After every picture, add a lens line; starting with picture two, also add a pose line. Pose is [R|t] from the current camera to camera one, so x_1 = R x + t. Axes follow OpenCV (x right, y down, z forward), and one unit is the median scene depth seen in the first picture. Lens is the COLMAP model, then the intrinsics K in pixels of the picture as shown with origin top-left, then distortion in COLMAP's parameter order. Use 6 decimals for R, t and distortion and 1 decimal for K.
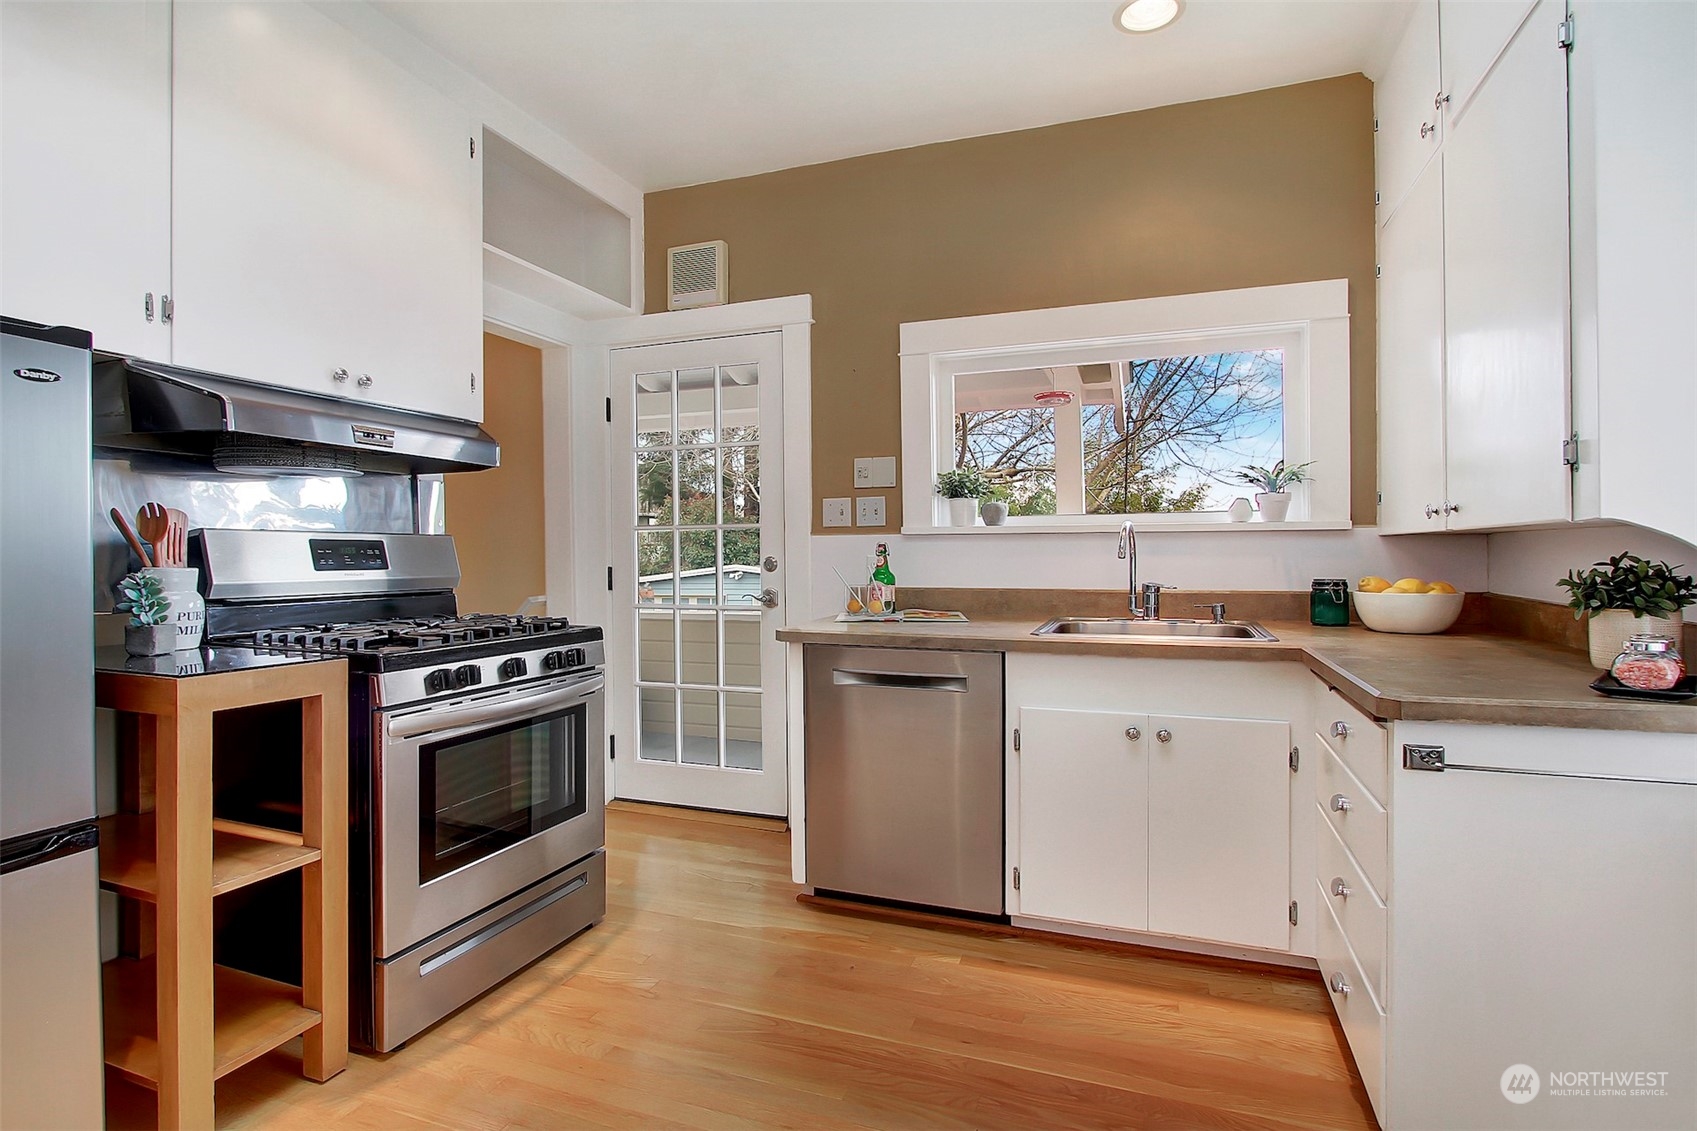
lens RADIAL K [[804.3, 0, 838.9], [0, 804.3, 554.6], [0, 0, 1]] dist [-0.023691, 0.002376]
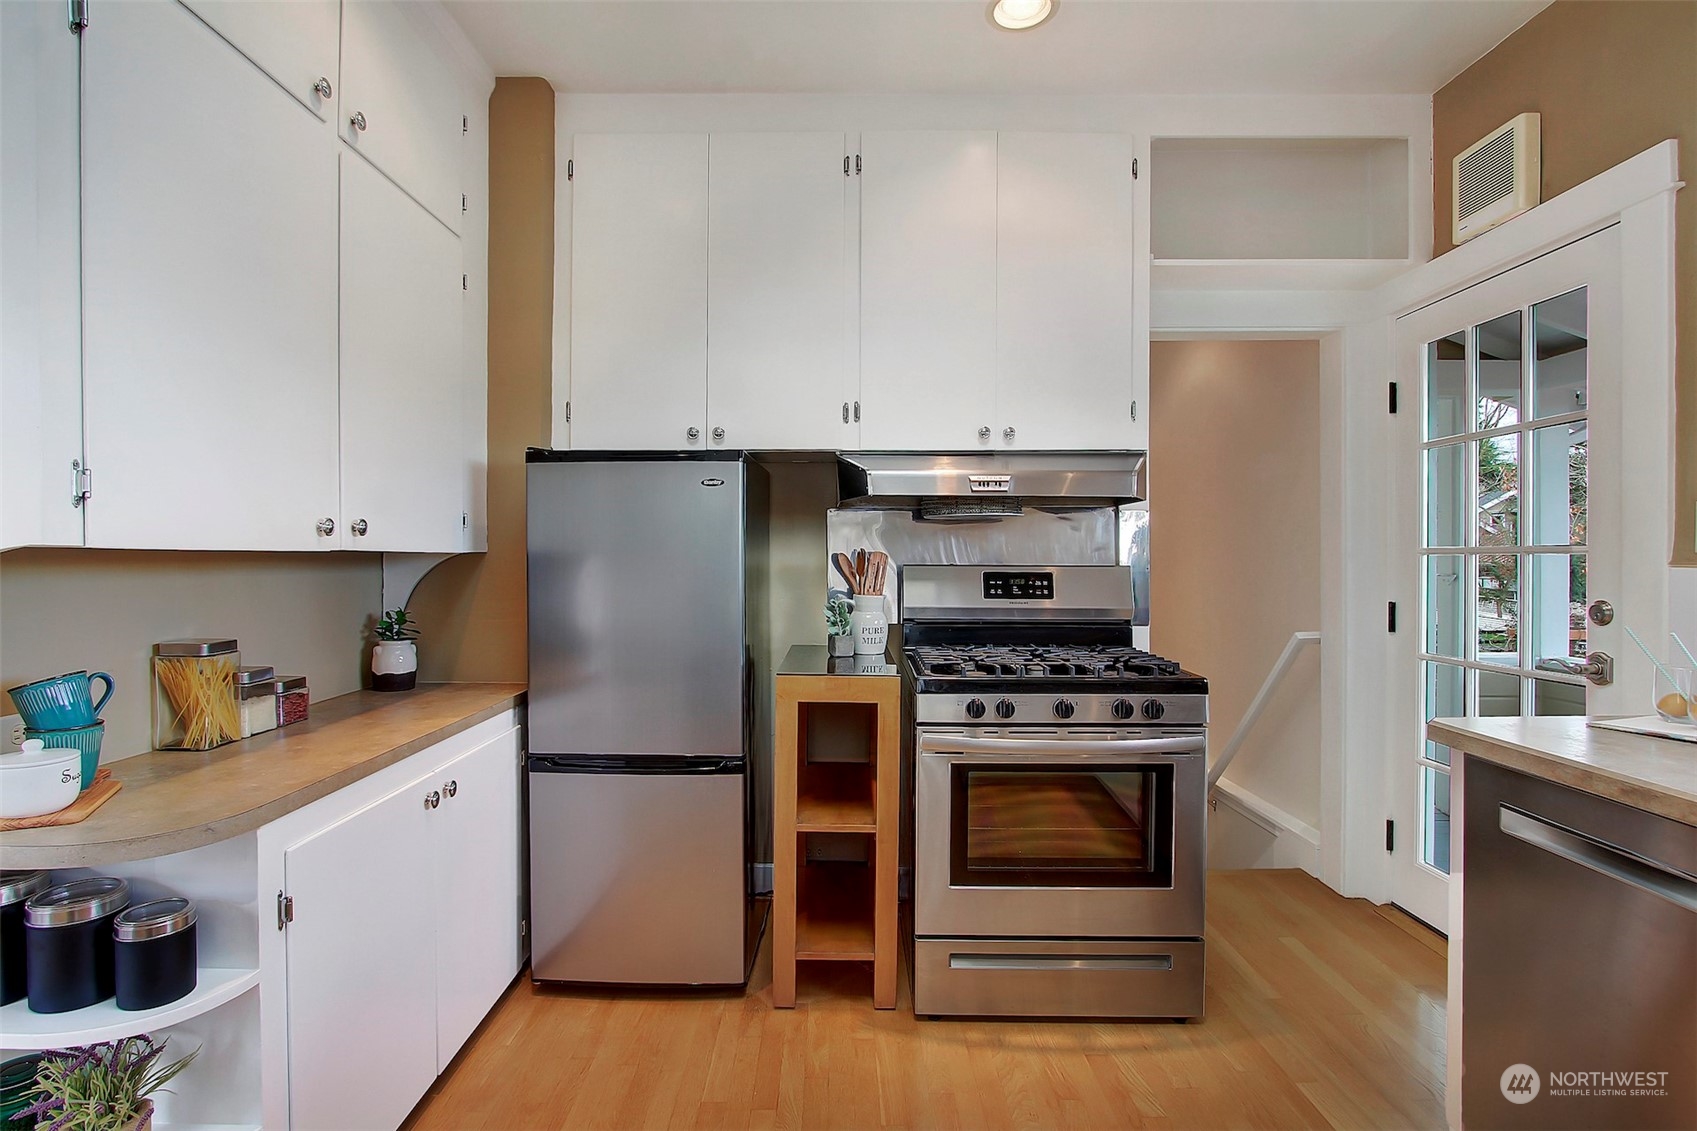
lens RADIAL K [[804.3, 0, 834.9], [0, 804.3, 568.6], [0, 0, 1]] dist [-0.023691, 0.002376]
pose [[0.356222, 0.014137, -0.934294, 0.405155], [-0.003539, 0.999899, 0.013781, -0.042704], [0.934395, -0.001602, 0.356236, 0.384590]]
